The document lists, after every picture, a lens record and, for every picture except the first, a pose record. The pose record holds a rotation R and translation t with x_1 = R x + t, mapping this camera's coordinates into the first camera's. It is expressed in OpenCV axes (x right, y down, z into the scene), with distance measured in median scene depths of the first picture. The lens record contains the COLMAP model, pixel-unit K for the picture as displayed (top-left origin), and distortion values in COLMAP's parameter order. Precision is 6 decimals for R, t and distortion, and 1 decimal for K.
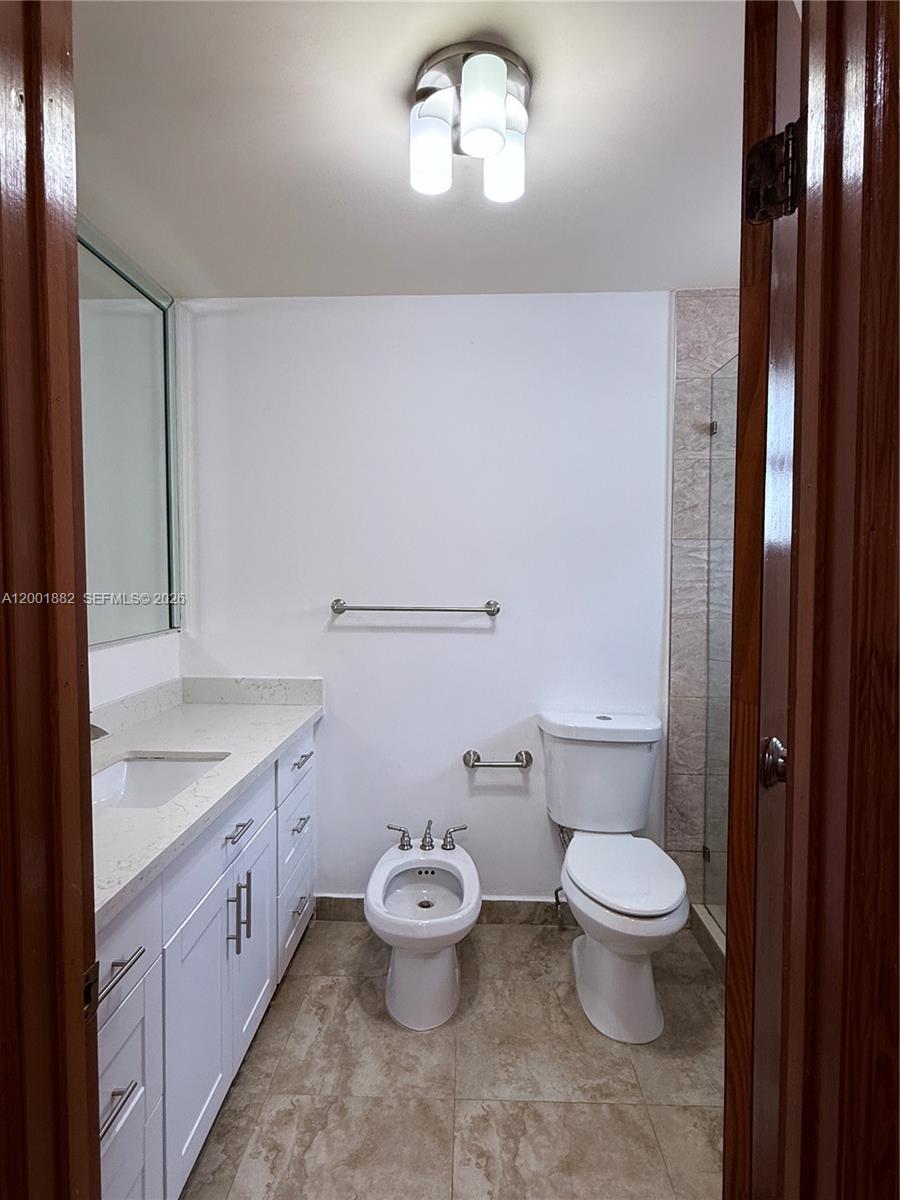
lens RADIAL K [[645.8, 0, 448.9], [0, 645.8, 599.0], [0, 0, 1]] dist [-0.002678, 0.002126]
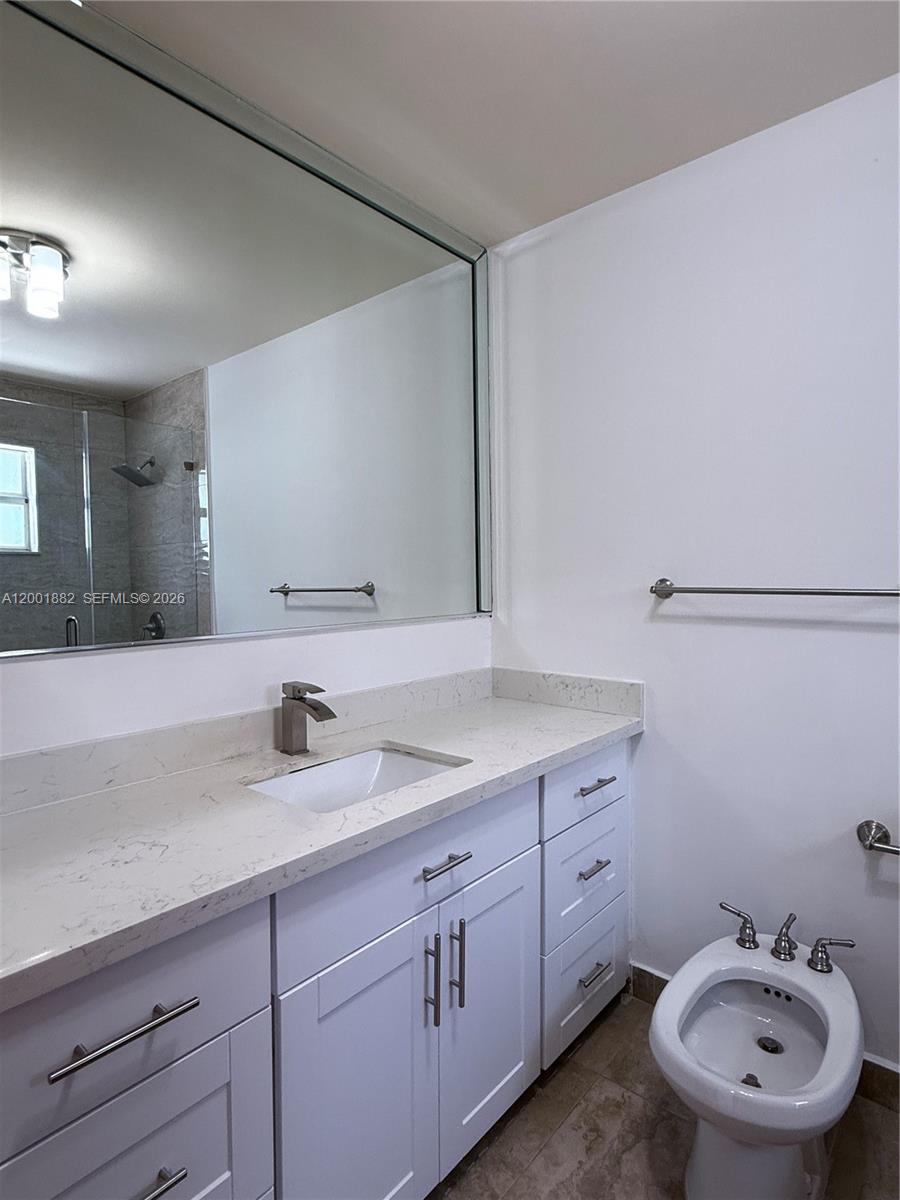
lens RADIAL K [[645.8, 0, 451.7], [0, 645.8, 598.0], [0, 0, 1]] dist [-0.002678, 0.002126]
pose [[0.781313, 0.008675, -0.624079, 0.111746], [-0.014949, 0.999877, -0.004816, 0.032191], [0.623961, 0.013092, 0.781346, 0.282700]]
